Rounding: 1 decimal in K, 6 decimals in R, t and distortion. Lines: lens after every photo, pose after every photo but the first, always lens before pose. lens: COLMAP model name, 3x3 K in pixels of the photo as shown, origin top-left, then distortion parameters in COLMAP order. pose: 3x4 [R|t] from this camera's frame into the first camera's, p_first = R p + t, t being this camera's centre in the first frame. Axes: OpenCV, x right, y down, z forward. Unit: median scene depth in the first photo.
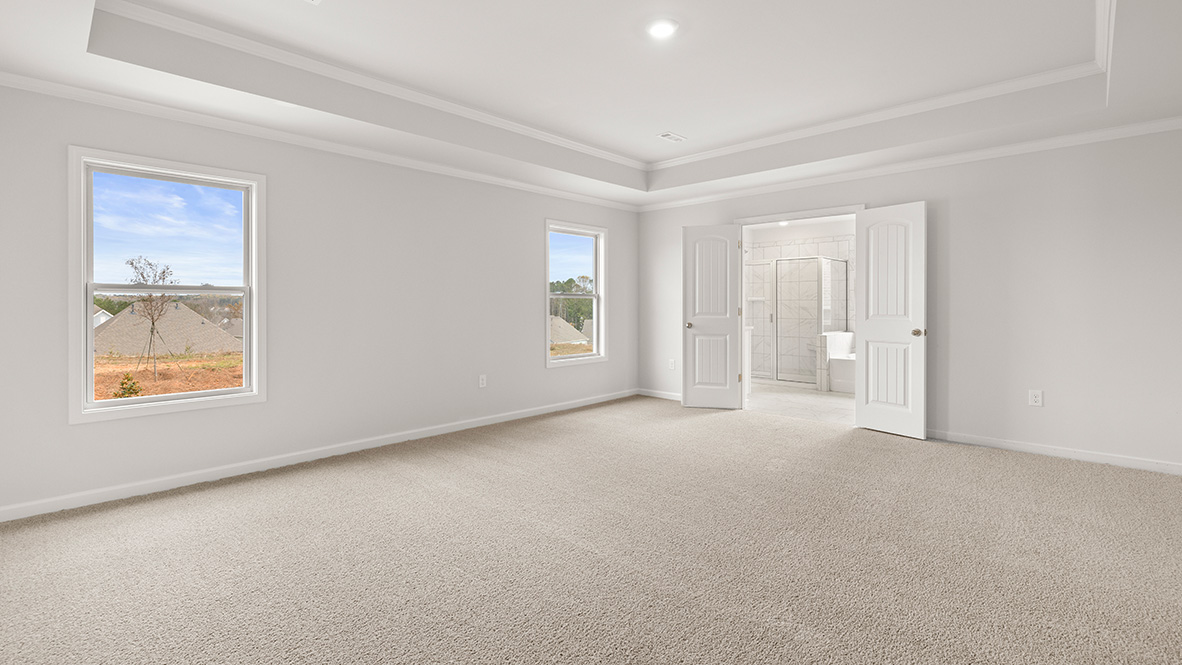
lens RADIAL K [[519.5, 0, 615.8], [0, 519.5, 304.8], [0, 0, 1]] dist [-0.001698, -0.000305]
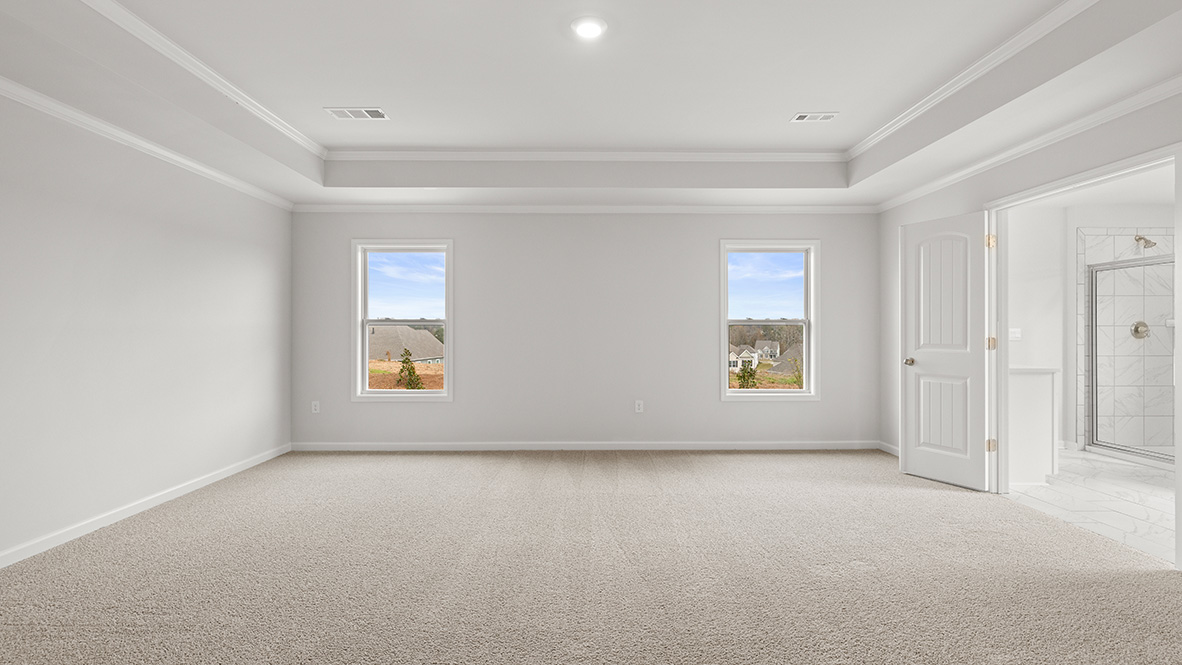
lens RADIAL K [[519.5, 0, 600.1], [0, 519.5, 331.3], [0, 0, 1]] dist [-0.001698, -0.000305]
pose [[0.690718, 0.000166, -0.723125, 0.369818], [-0.001335, 0.999999, -0.001045, -0.000822], [0.723123, 0.001687, 0.690717, 0.194946]]
